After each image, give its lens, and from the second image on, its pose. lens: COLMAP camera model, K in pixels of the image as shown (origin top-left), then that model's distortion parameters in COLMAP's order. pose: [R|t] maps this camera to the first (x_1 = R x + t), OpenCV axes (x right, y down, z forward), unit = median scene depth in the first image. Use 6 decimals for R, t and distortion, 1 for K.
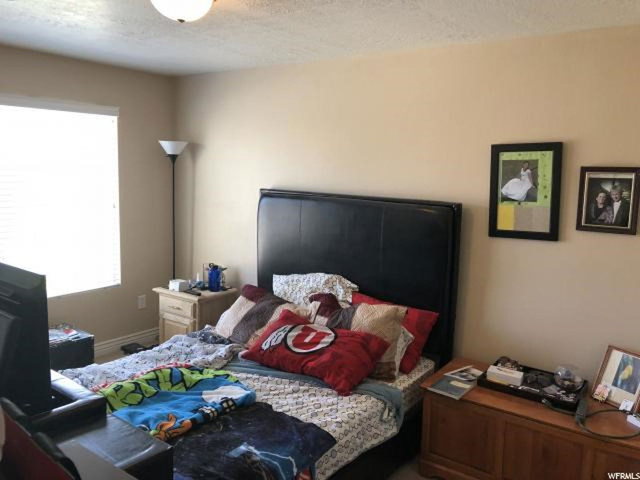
lens RADIAL K [[533.1, 0, 320.0], [0, 533.1, 240.0], [0, 0, 1]] dist [0.005948, -0.009328]
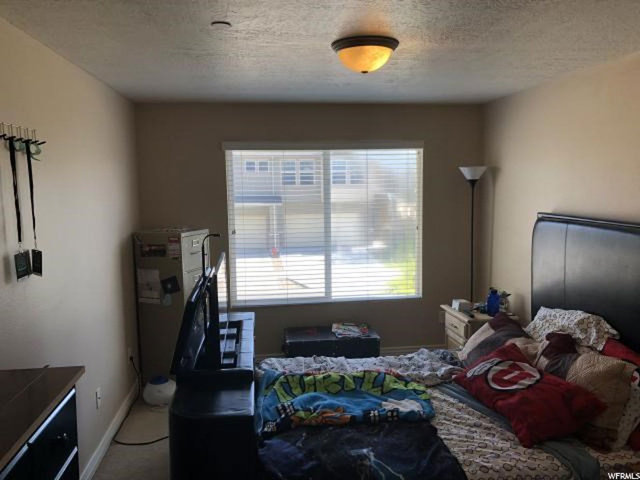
lens RADIAL K [[533.1, 0, 320.0], [0, 533.1, 240.0], [0, 0, 1]] dist [0.005948, -0.009328]
pose [[0.691809, 0.045085, -0.720671, 0.407383], [-0.071130, 0.997450, -0.005881, -0.022682], [0.718568, 0.055330, 0.693252, 0.105113]]
